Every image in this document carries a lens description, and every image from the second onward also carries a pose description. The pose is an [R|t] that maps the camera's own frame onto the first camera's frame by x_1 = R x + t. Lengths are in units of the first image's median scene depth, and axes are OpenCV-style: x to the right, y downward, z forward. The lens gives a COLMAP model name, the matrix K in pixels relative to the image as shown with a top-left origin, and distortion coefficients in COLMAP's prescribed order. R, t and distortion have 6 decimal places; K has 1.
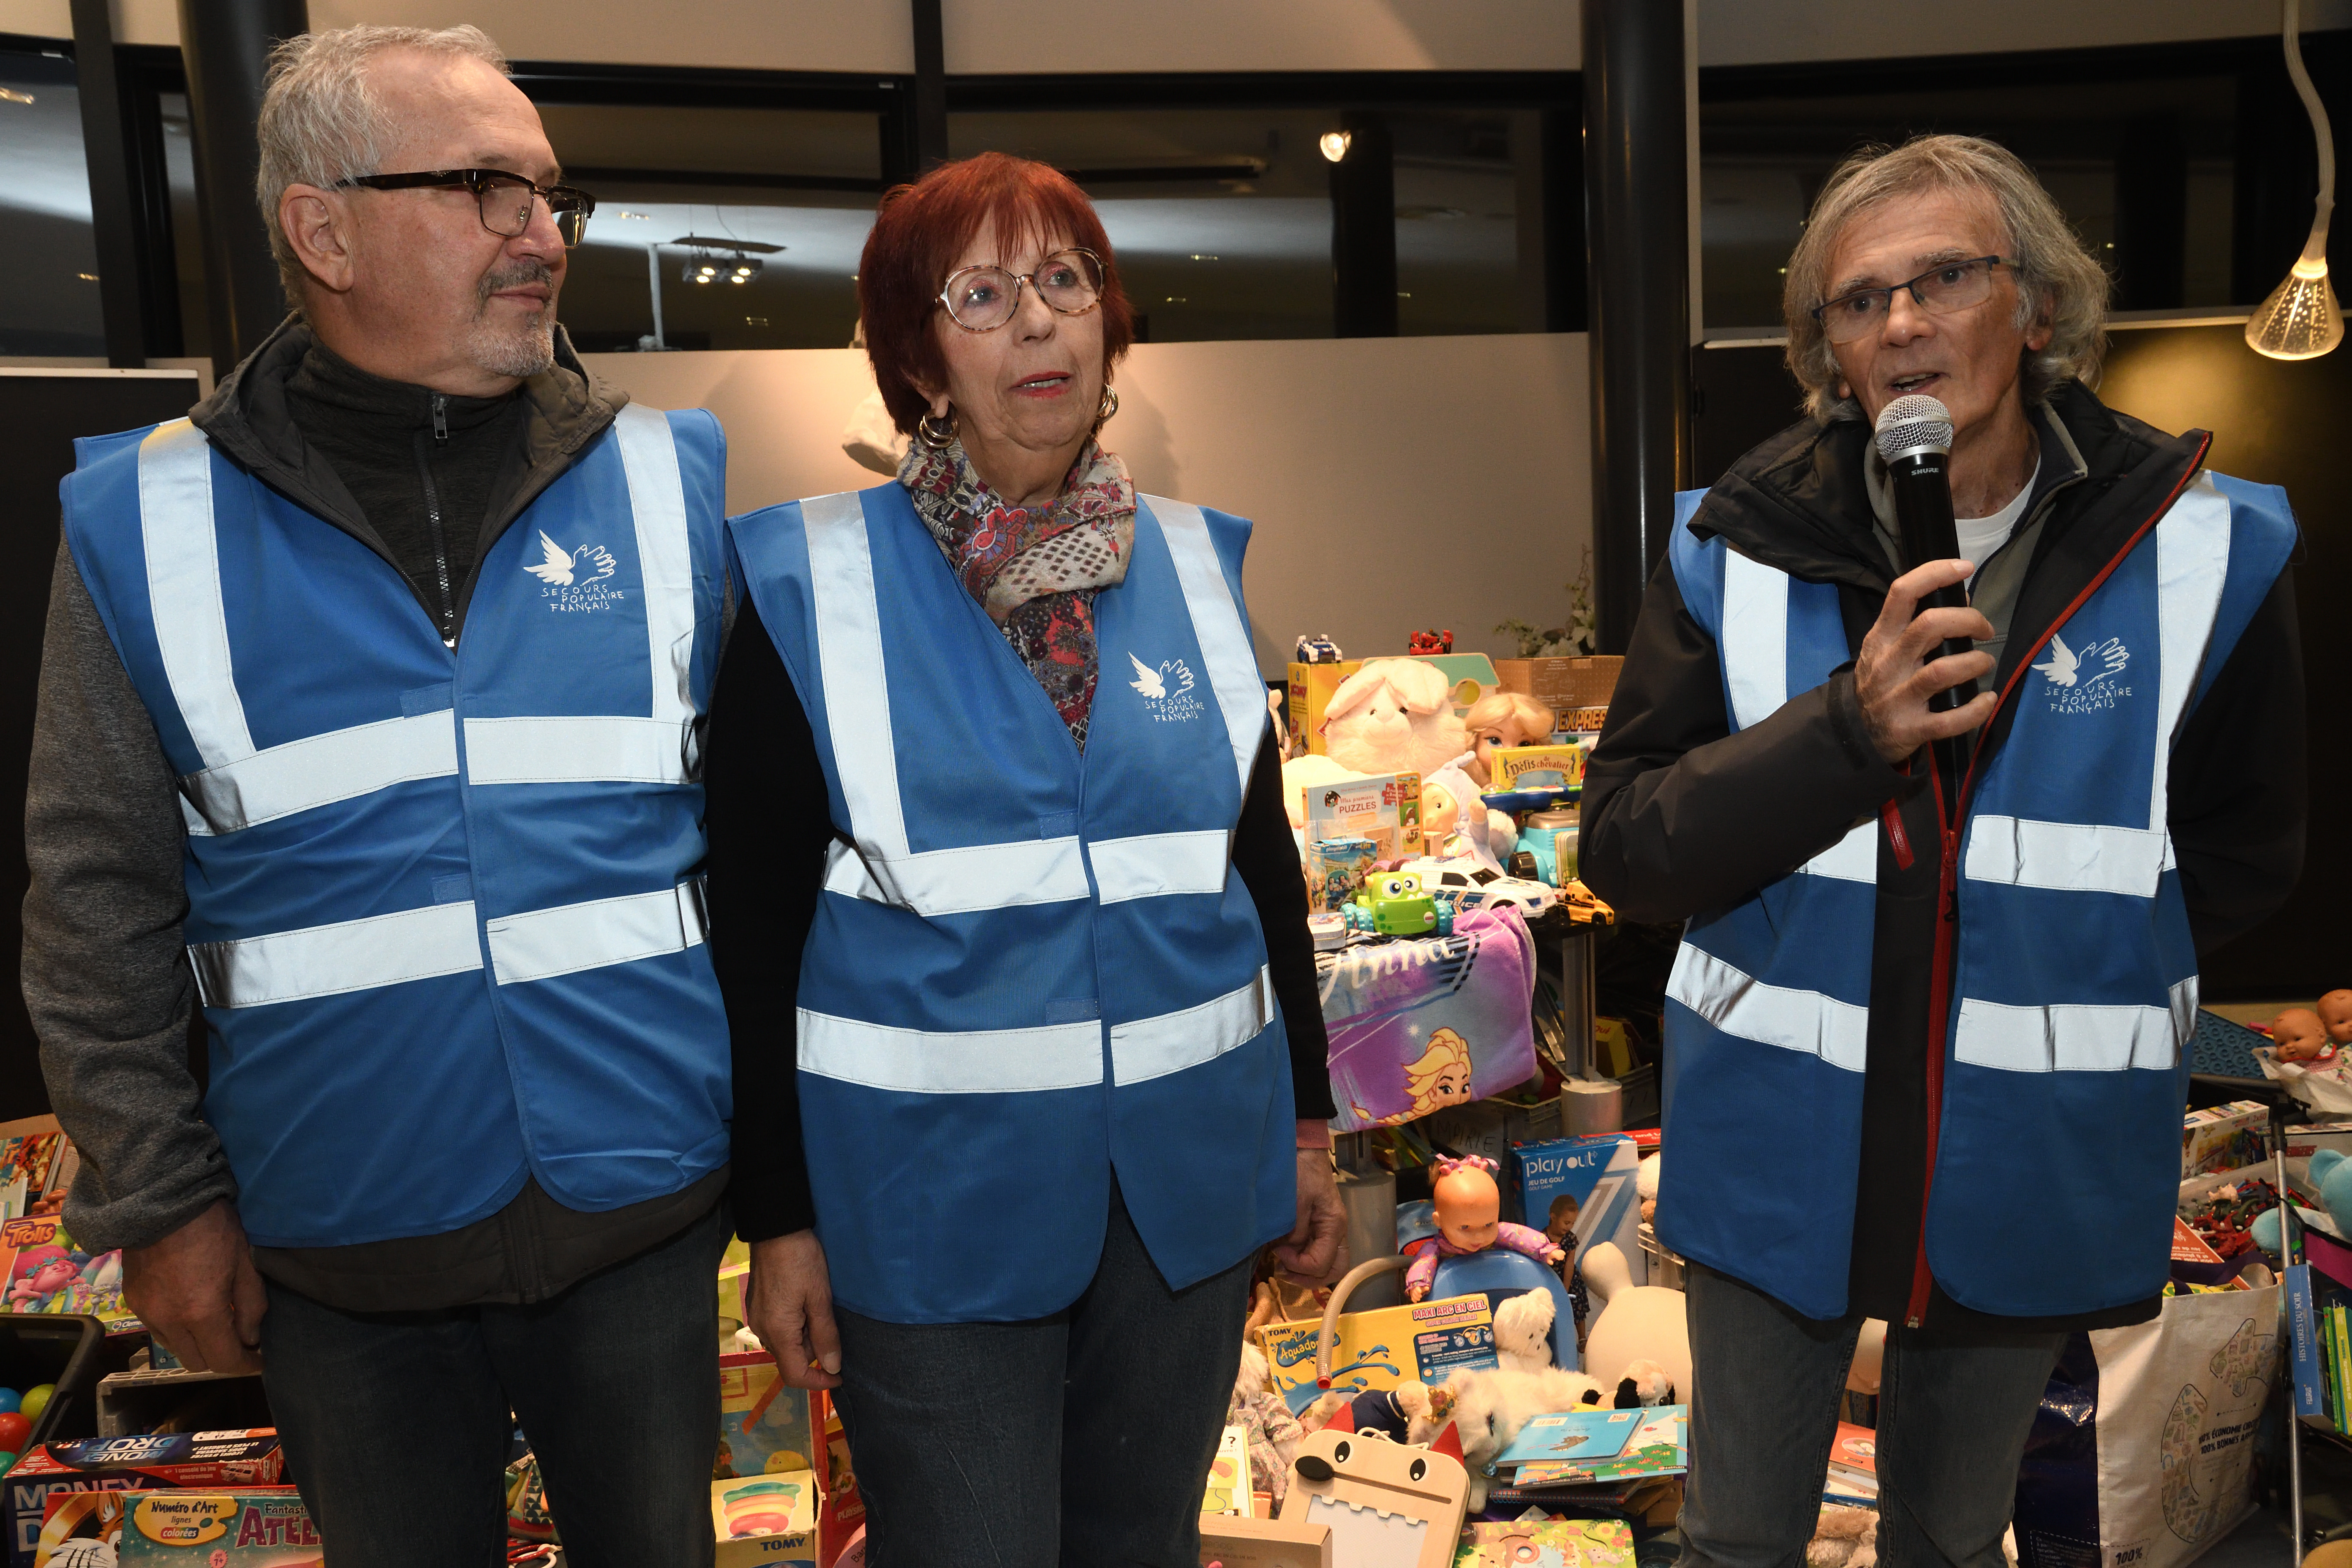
lens RADIAL K [[1885.9, 0, 1186.7], [0, 1885.9, 781.9], [0, 0, 1]] dist [-0.059324, 0.055104]
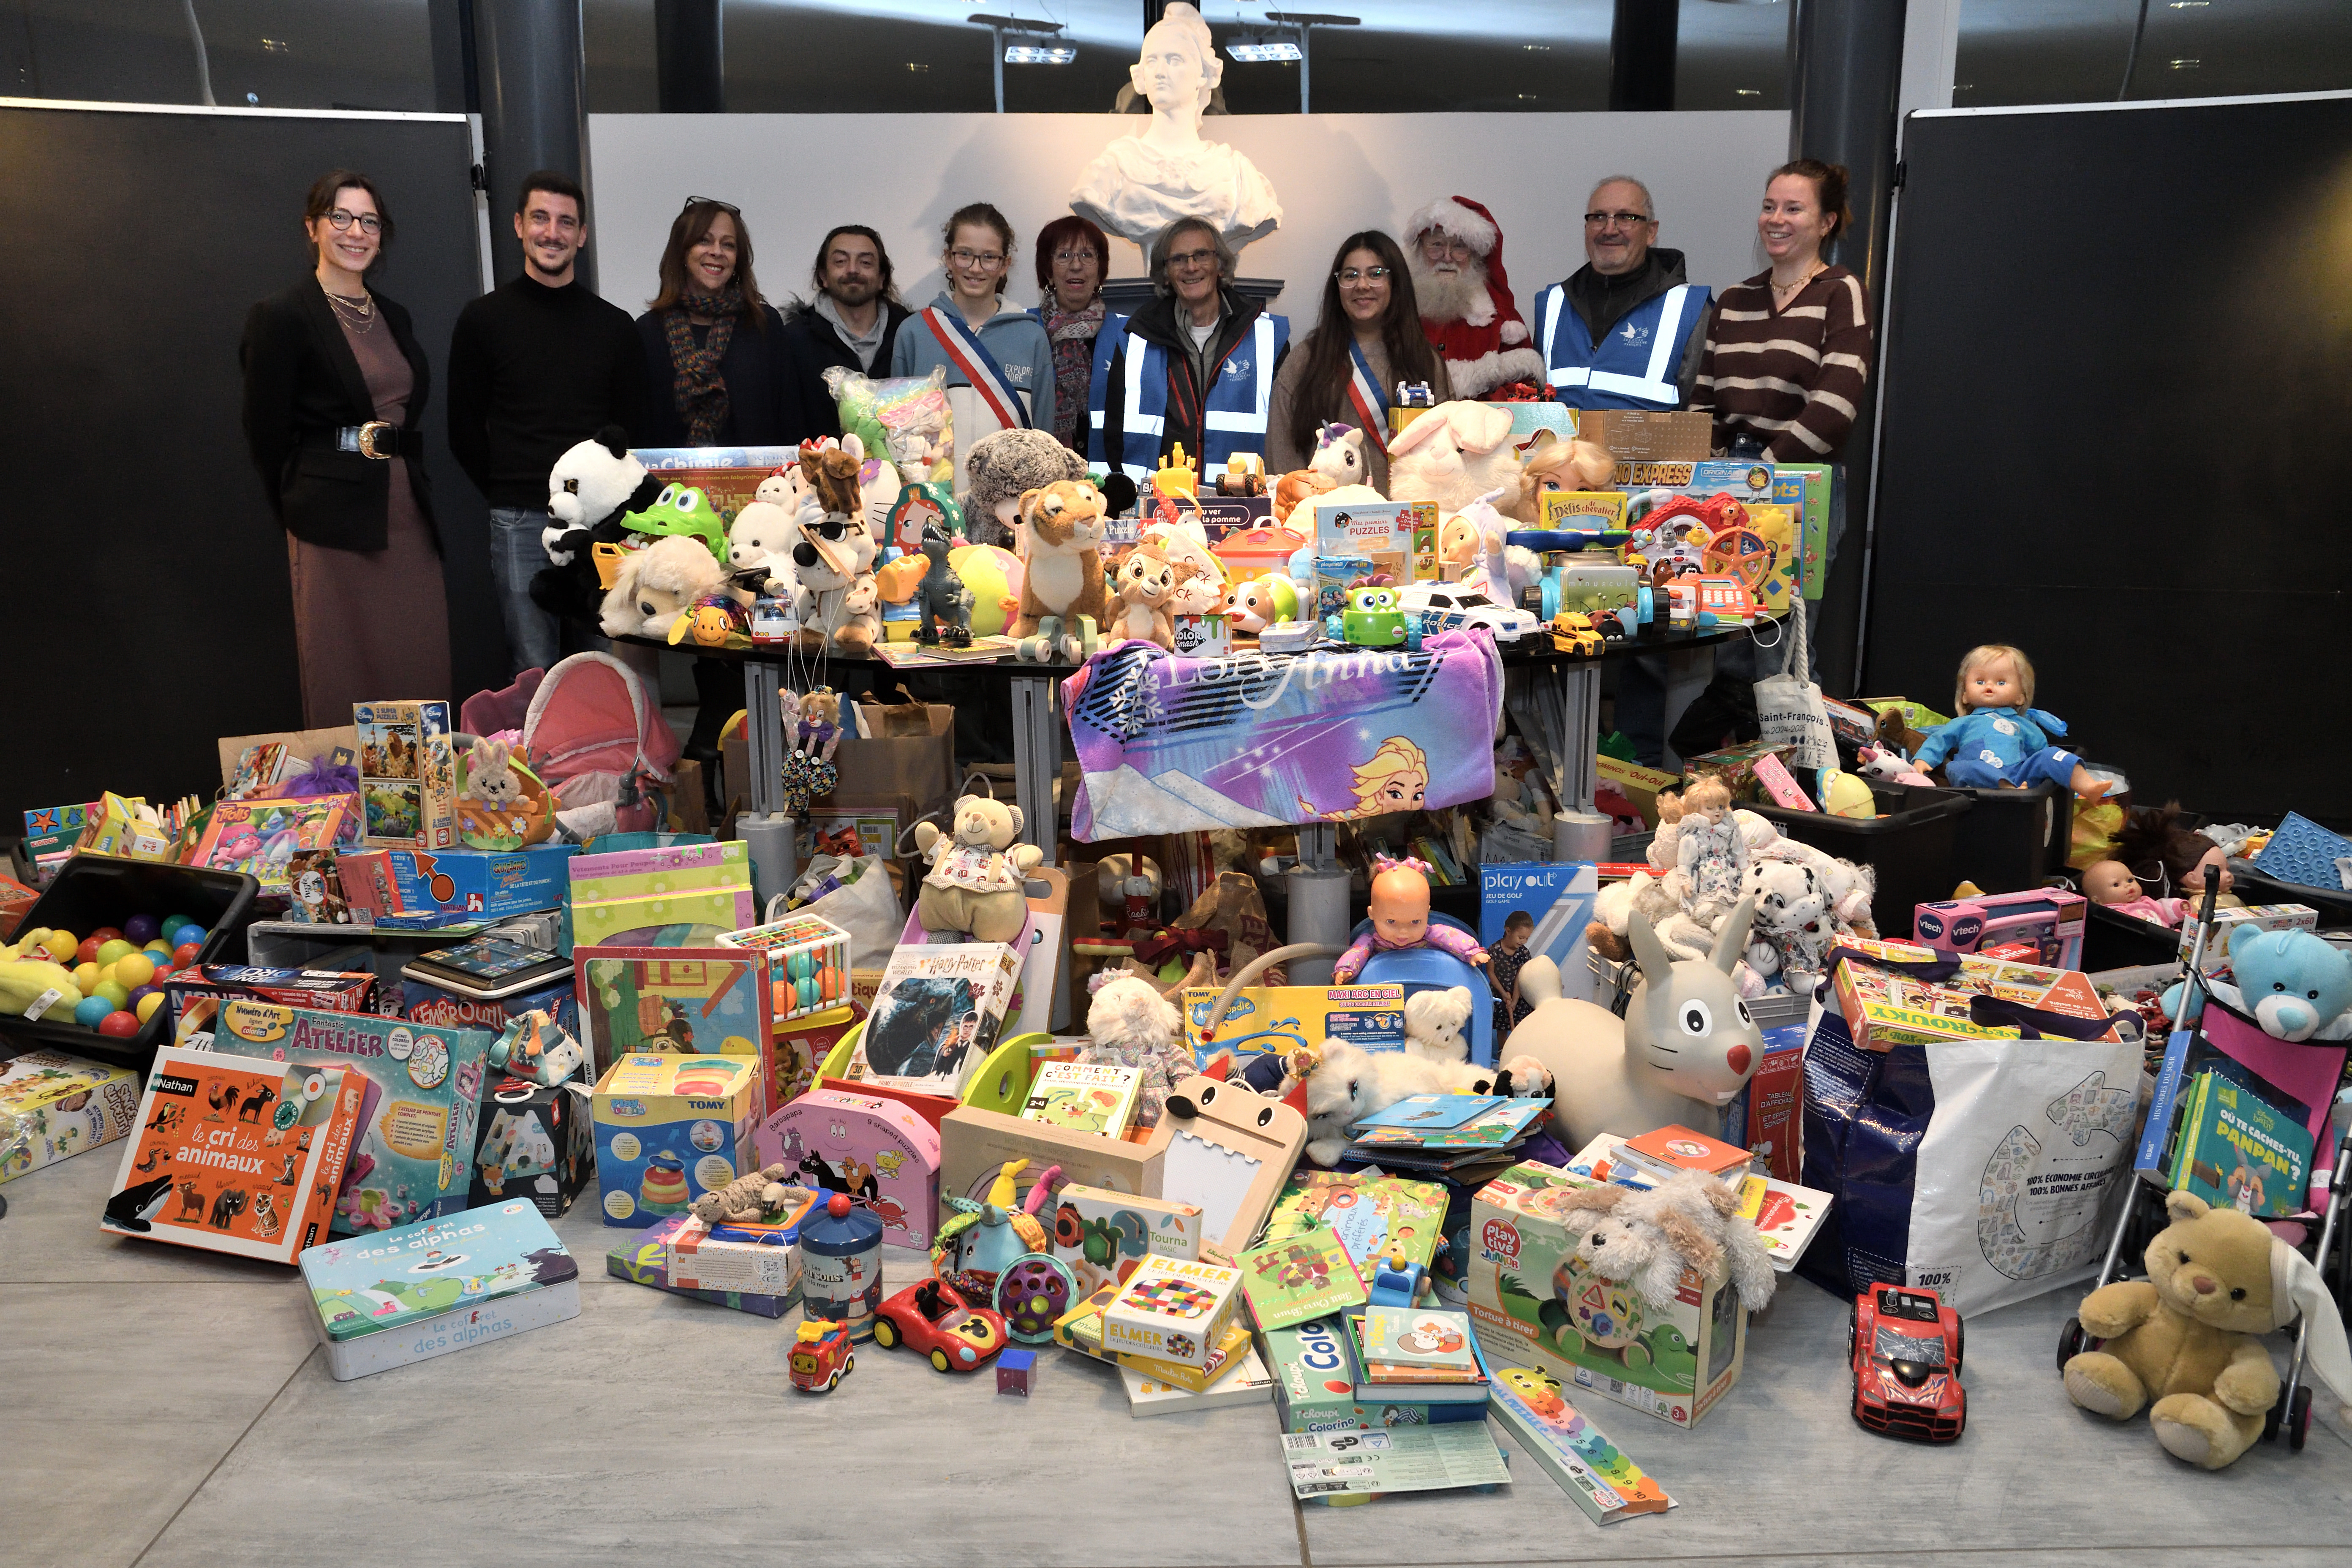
lens RADIAL K [[1794.4, 0, 1179.1], [0, 1794.4, 781.9], [0, 0, 1]] dist [-0.078802, -0.005732]
pose [[0.976227, 0.085217, -0.199295, 0.224889], [-0.062344, 0.991011, 0.118362, 0.046563], [0.207590, -0.103124, 0.972765, -0.001180]]
